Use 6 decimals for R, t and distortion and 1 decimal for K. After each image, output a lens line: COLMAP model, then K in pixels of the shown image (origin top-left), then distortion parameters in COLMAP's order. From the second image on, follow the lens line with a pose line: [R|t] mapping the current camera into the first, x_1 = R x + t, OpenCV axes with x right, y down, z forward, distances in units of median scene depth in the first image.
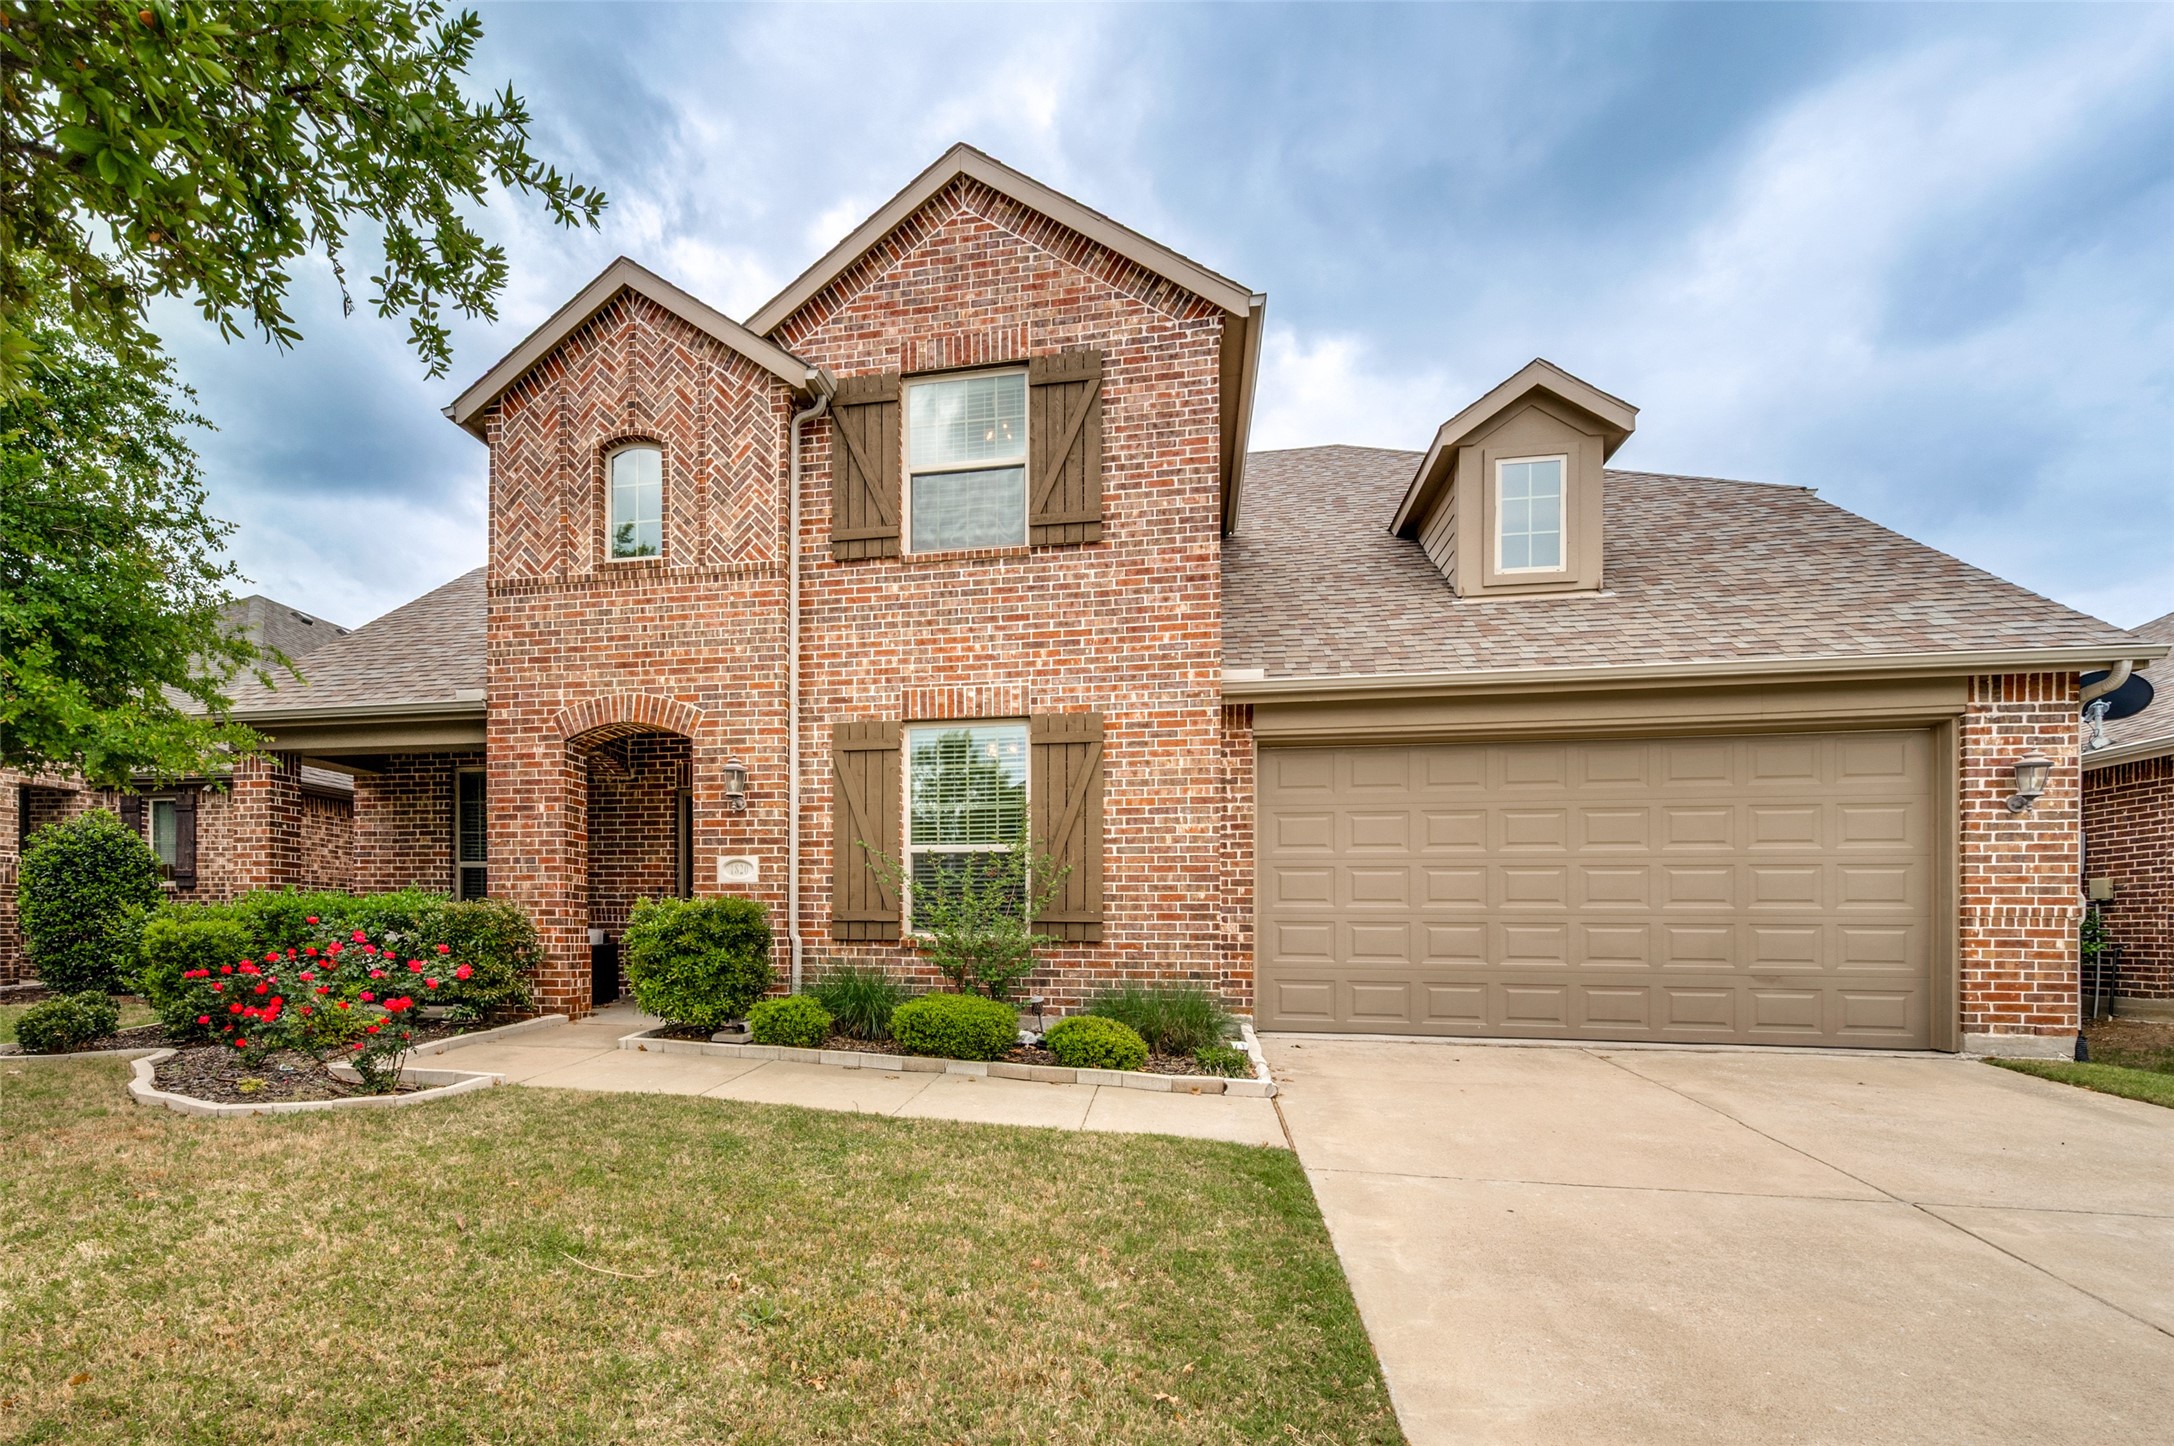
lens RADIAL K [[1007.9, 0, 1087.0], [0, 1007.9, 915.1], [0, 0, 1]] dist [0.007087, 0.000156]
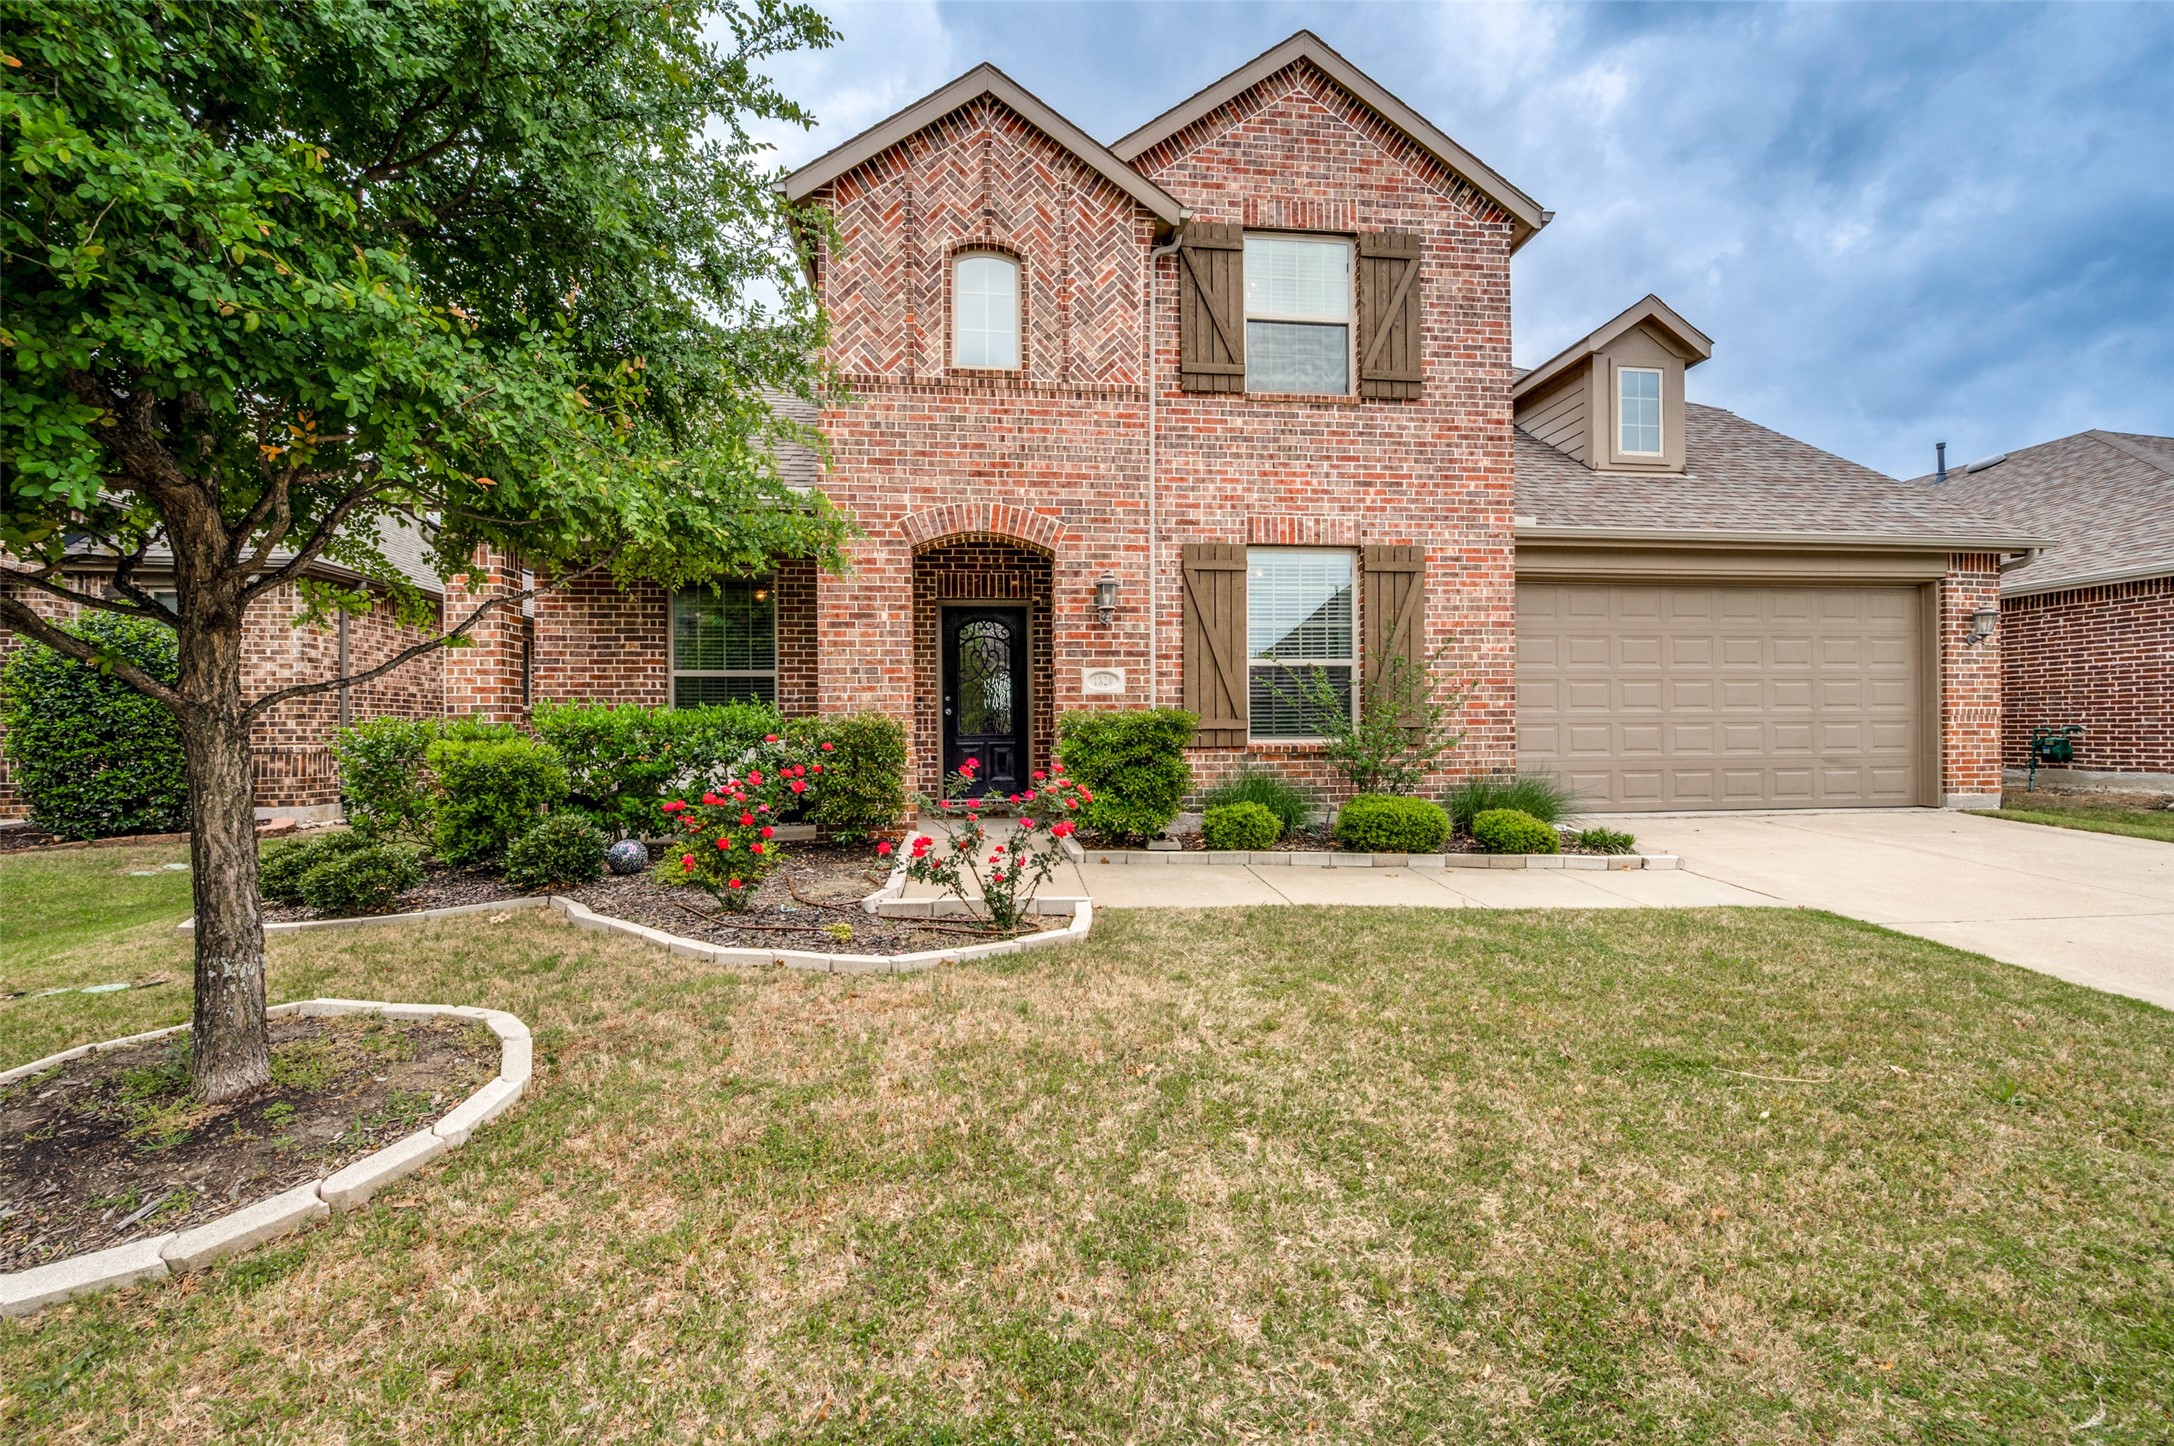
lens RADIAL K [[862.4, 0, 1092.3], [0, 862.4, 710.0], [0, 0, 1]] dist [-0.000071, 0.000027]
pose [[0.950472, -0.008846, 0.310684, -0.633111], [0.009964, 0.999948, -0.002012, -0.013966], [-0.310650, 0.005008, 0.950511, 0.169320]]
